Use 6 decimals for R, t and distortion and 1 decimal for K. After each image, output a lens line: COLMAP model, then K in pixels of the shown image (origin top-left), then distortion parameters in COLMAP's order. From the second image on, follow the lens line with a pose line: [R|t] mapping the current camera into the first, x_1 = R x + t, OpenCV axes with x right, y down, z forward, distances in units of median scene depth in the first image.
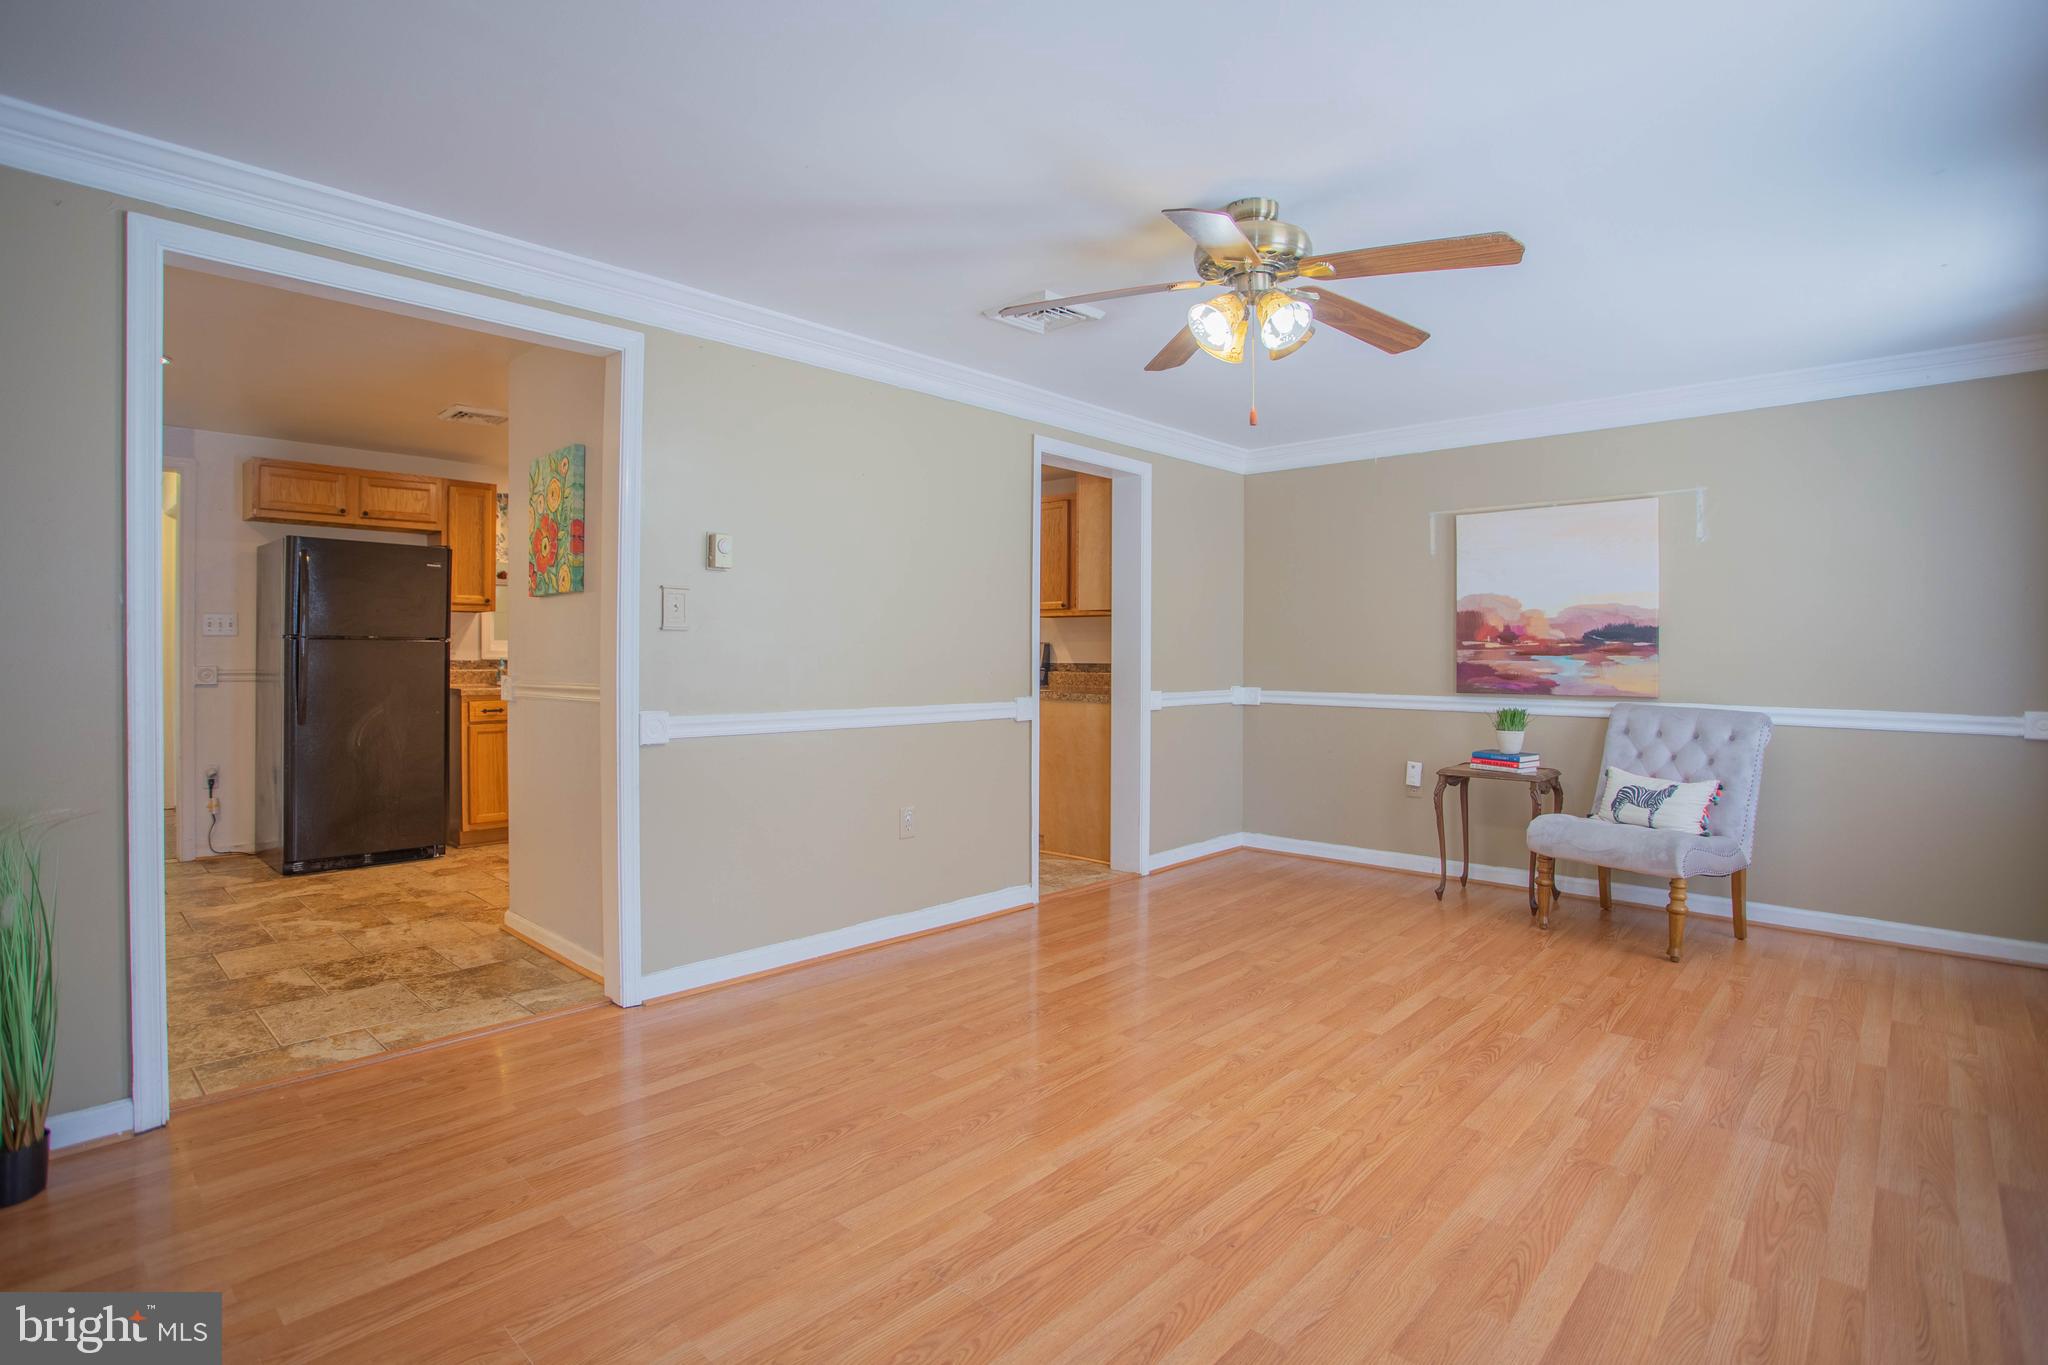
lens RADIAL K [[1013.4, 0, 1007.6], [0, 1013.4, 663.0], [0, 0, 1]] dist [-0.070715, 0.027635]
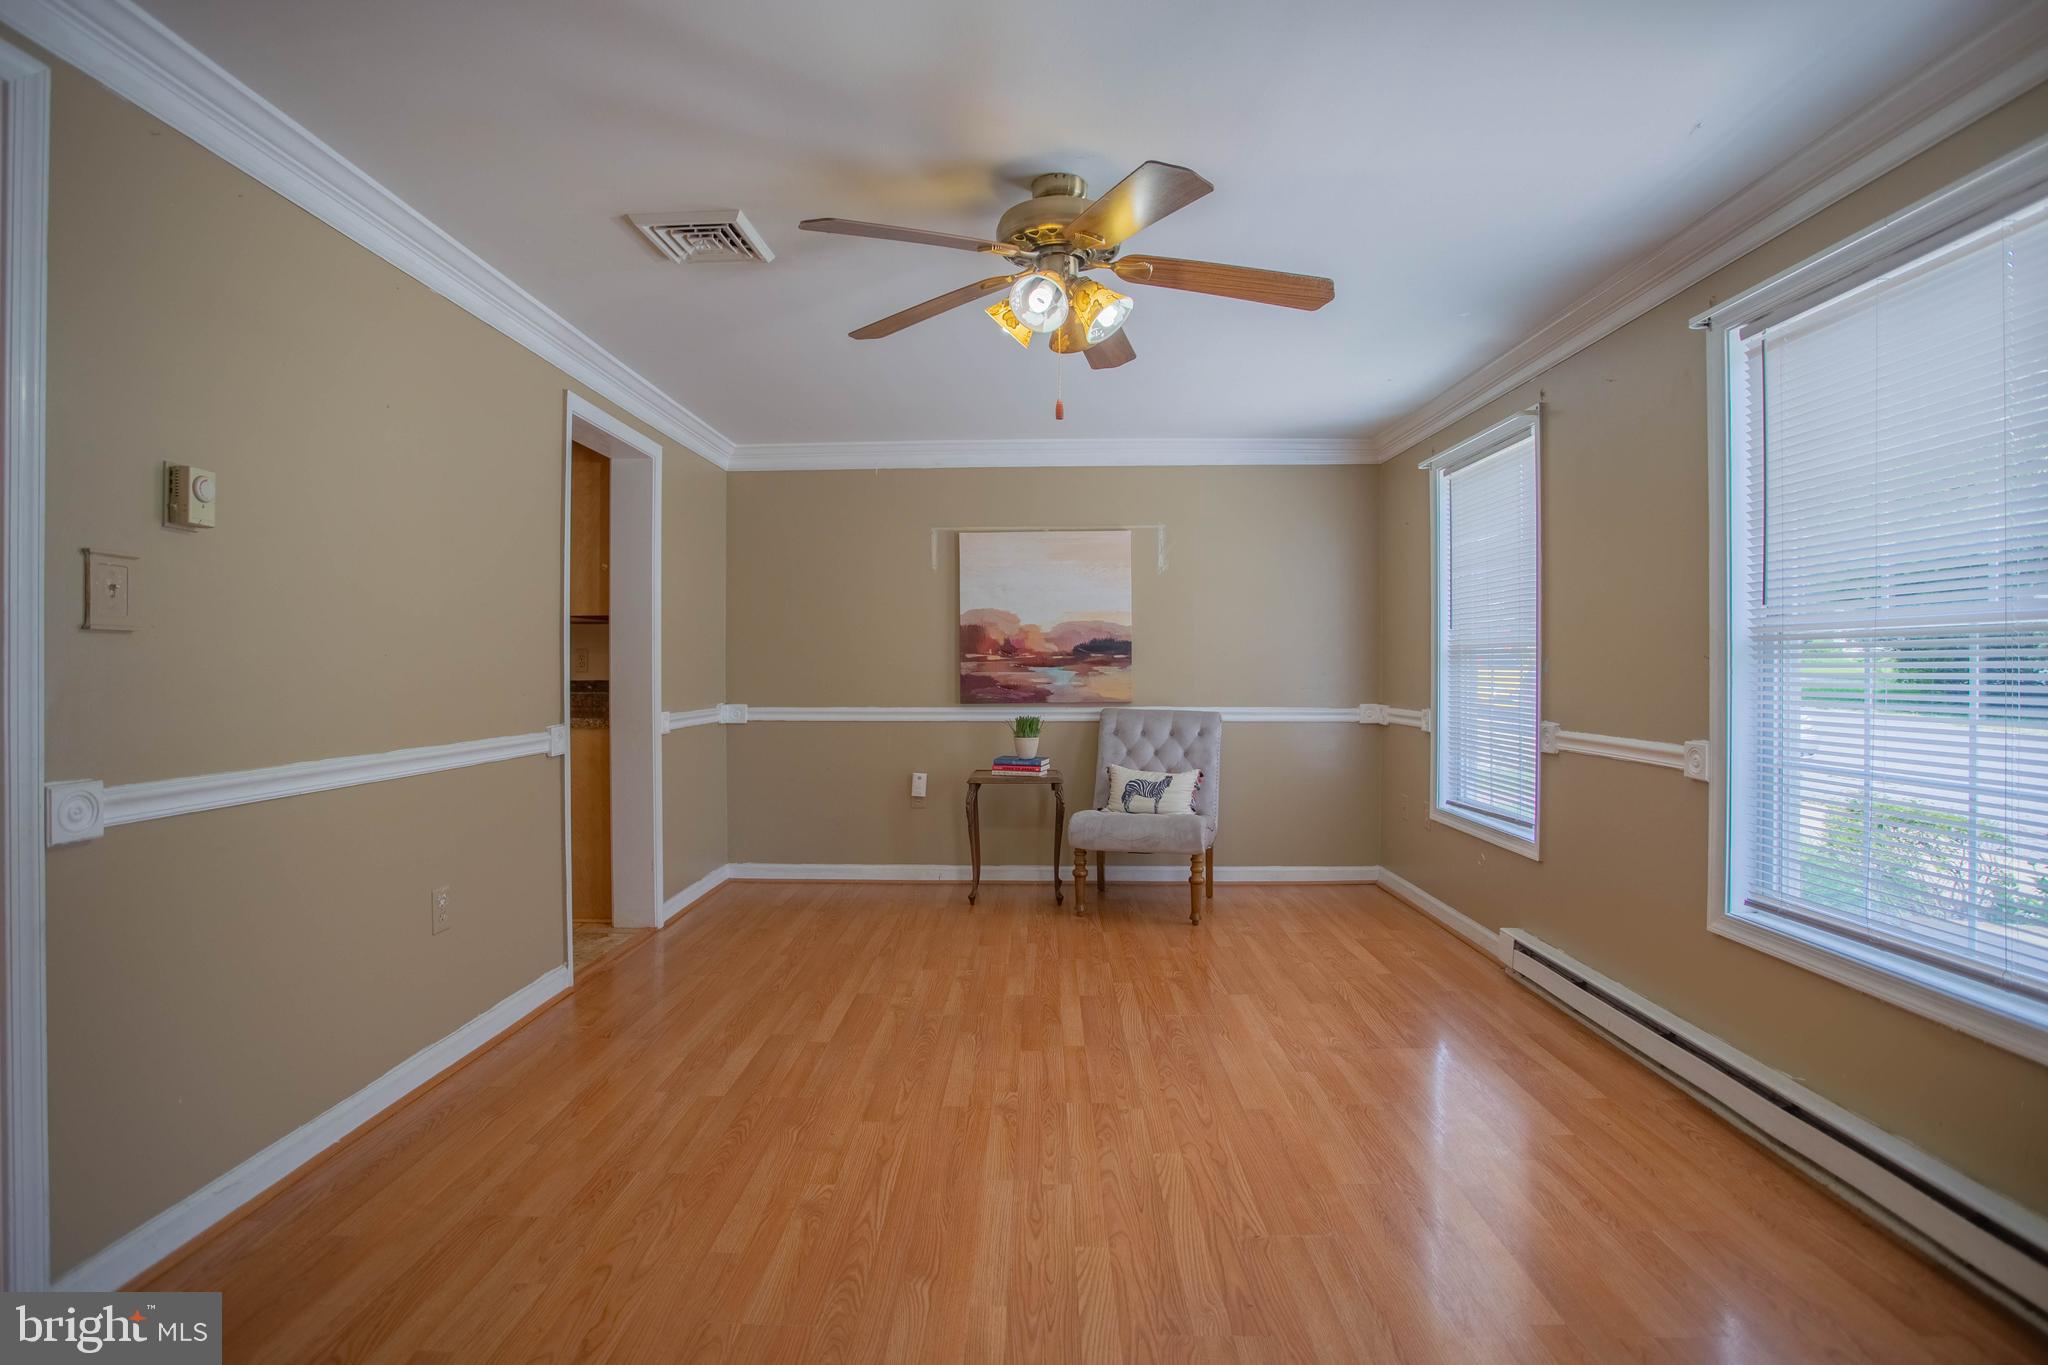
lens RADIAL K [[1013.4, 0, 1014.4], [0, 1013.4, 671.6], [0, 0, 1]] dist [-0.070715, 0.027635]
pose [[0.743335, -0.009779, 0.668848, -0.269068], [0.013541, 0.999908, -0.000430, -0.002660], [-0.668782, 0.009376, 0.743399, 0.225341]]
